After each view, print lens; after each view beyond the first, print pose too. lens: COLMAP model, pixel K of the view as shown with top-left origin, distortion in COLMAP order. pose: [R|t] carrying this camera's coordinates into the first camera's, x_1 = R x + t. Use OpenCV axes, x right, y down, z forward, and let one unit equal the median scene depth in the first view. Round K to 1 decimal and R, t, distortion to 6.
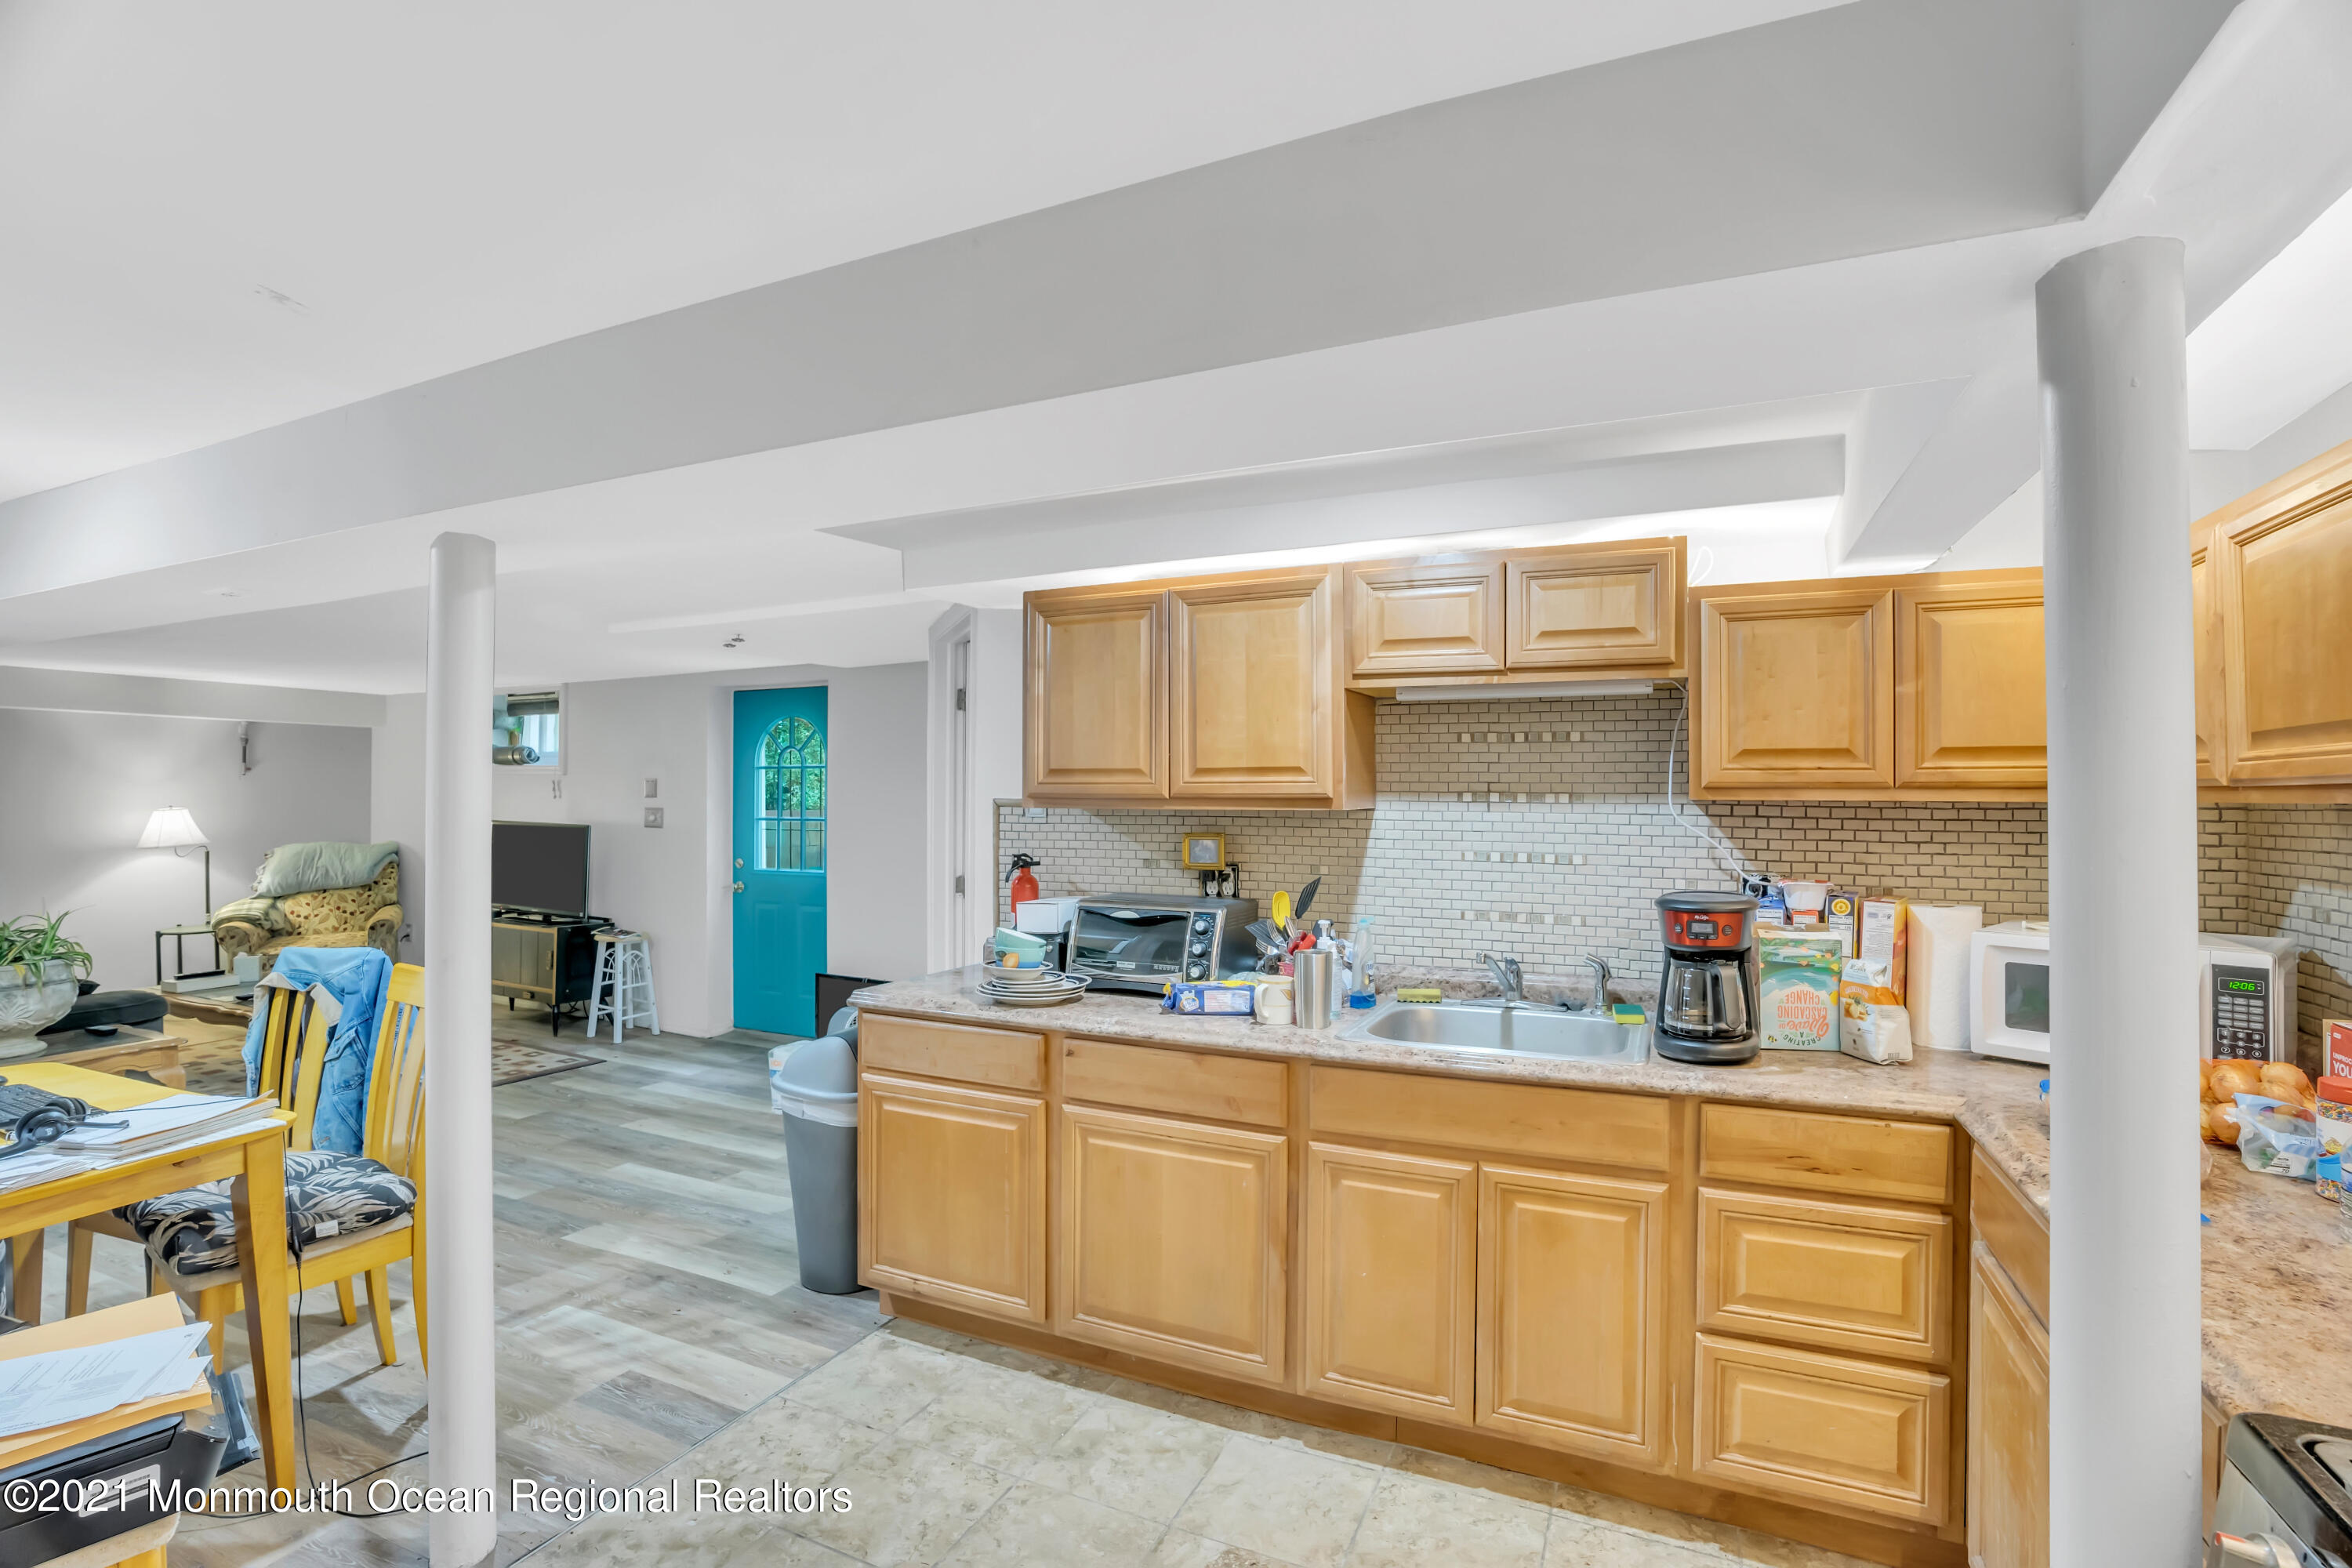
lens RADIAL K [[1074.0, 0, 1194.0], [0, 1074.0, 781.8], [0, 0, 1]] dist [-0.039931, 0.008086]
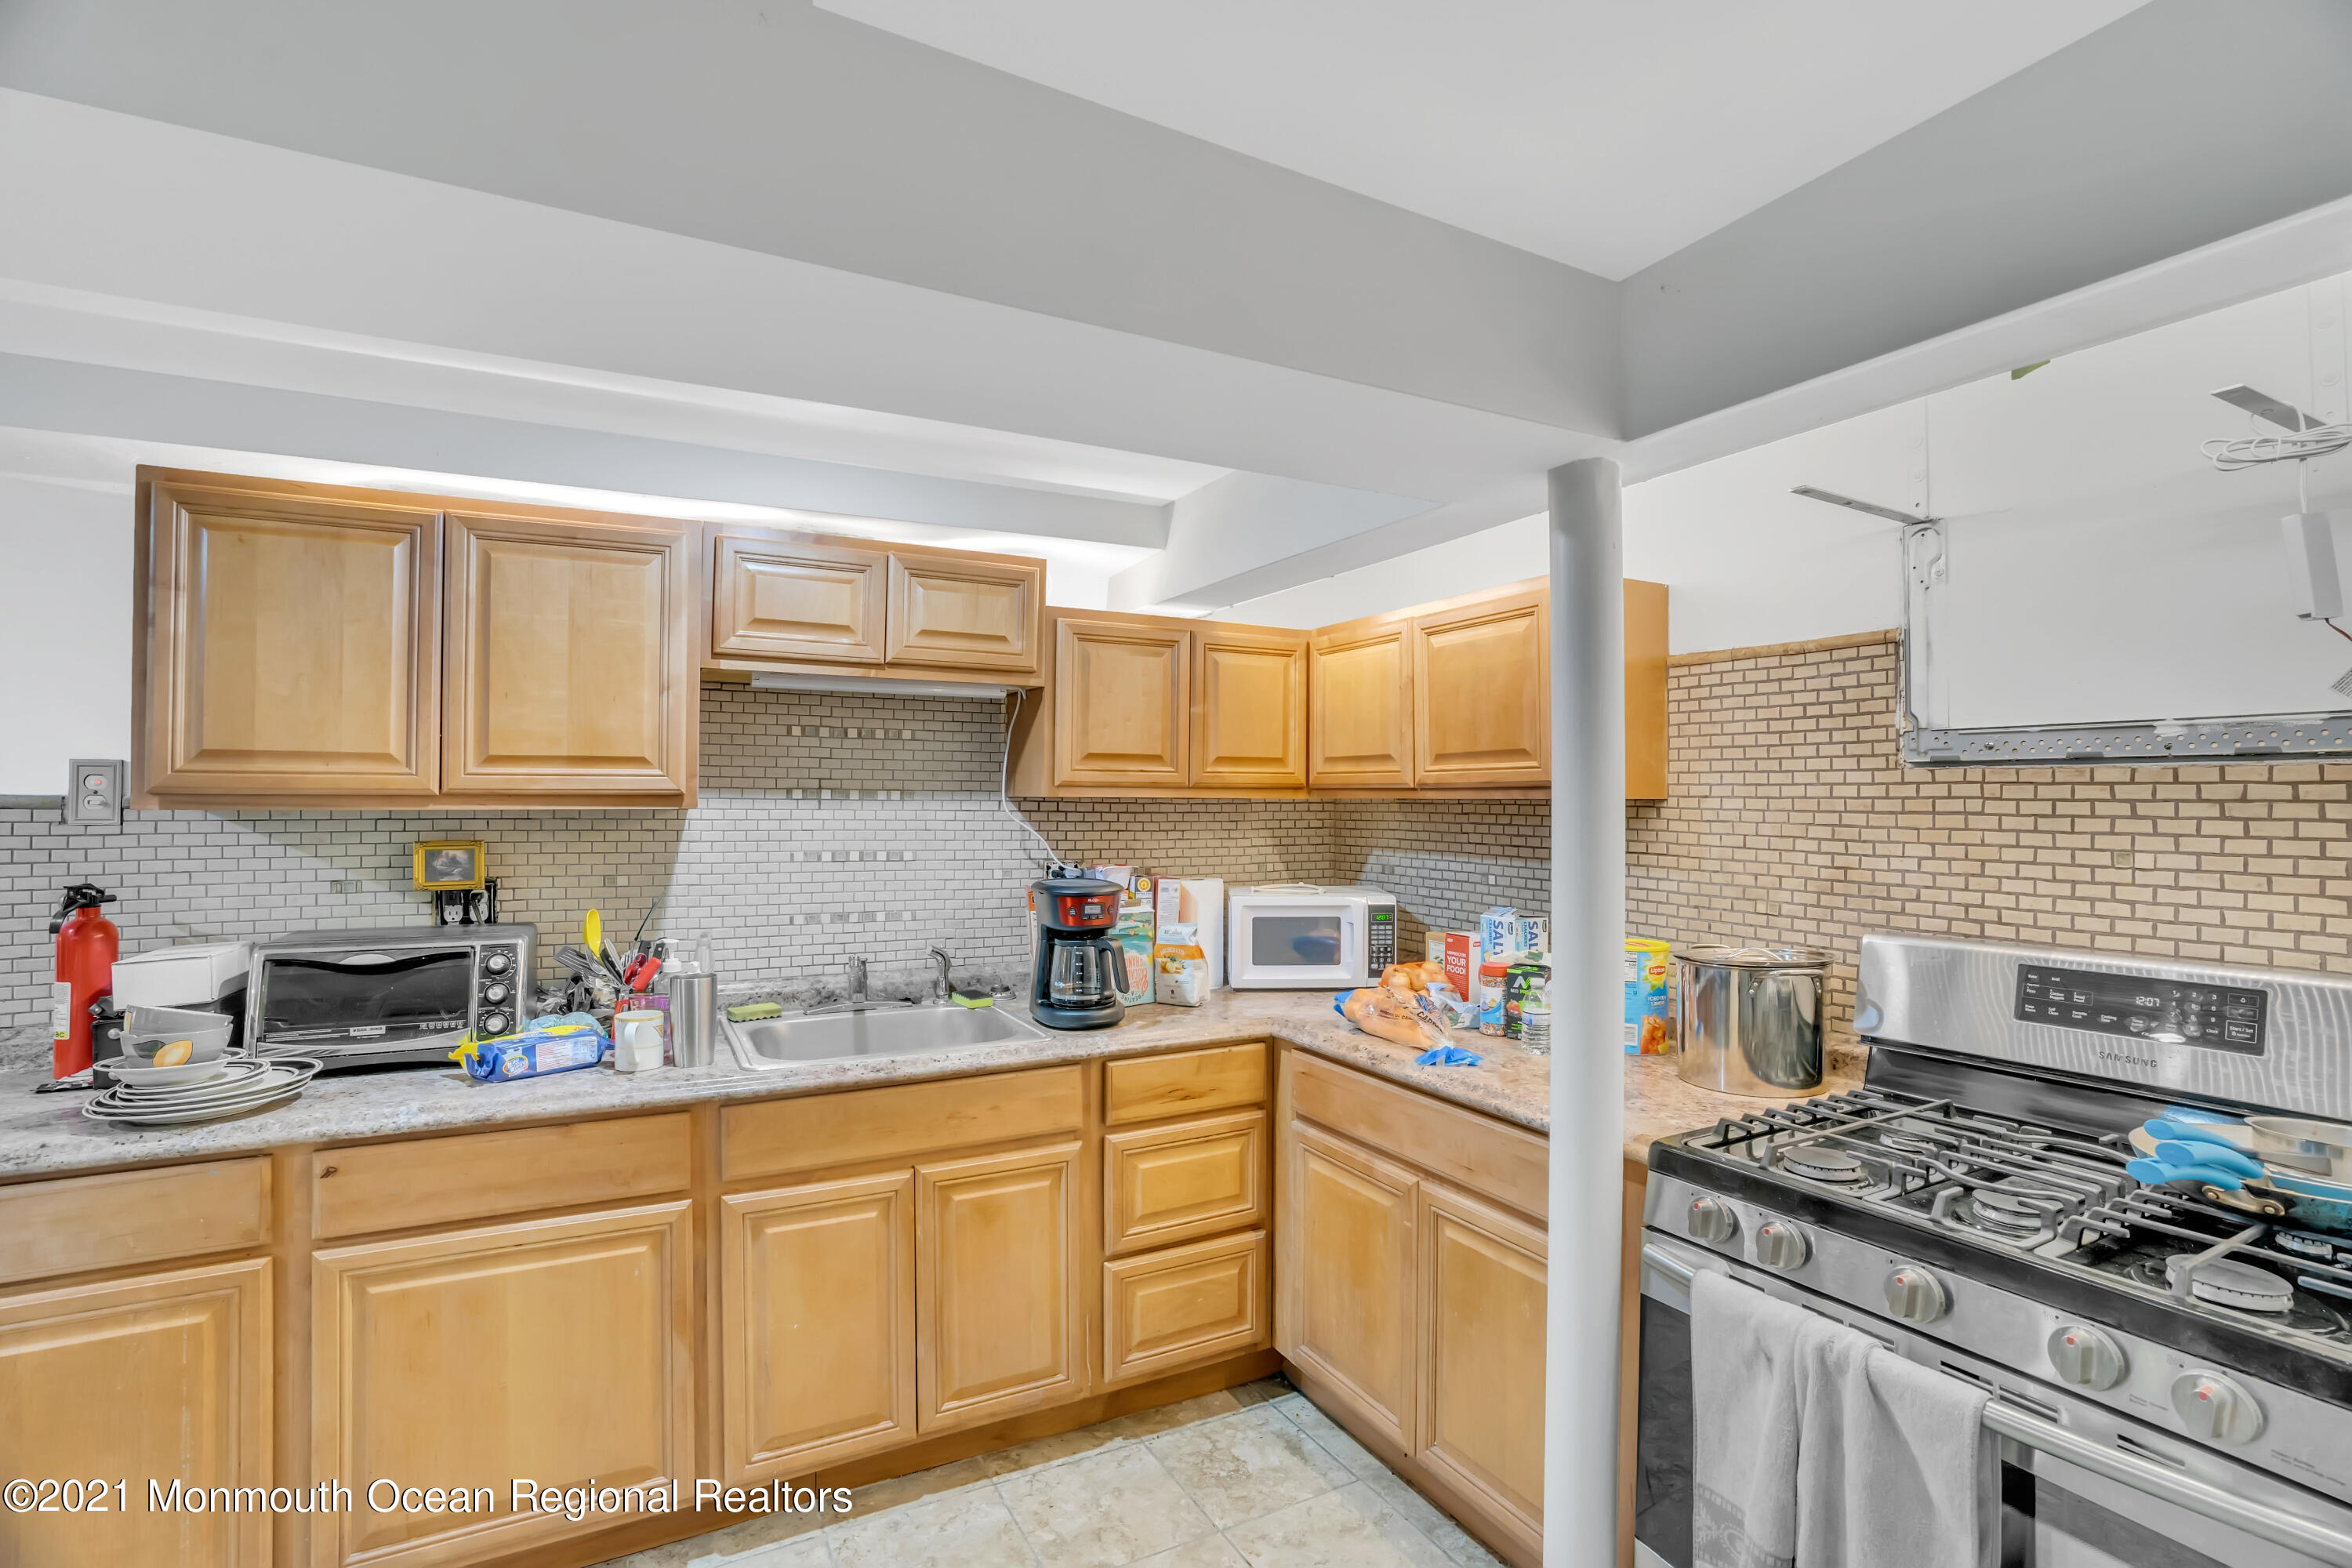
lens RADIAL K [[1074.0, 0, 1181.5], [0, 1074.0, 783.9], [0, 0, 1]] dist [-0.039931, 0.008086]
pose [[0.626499, 0.008147, 0.779380, -0.322955], [-0.012549, 0.999921, -0.000365, 0.001831], [-0.779321, -0.009552, 0.626552, 0.184607]]
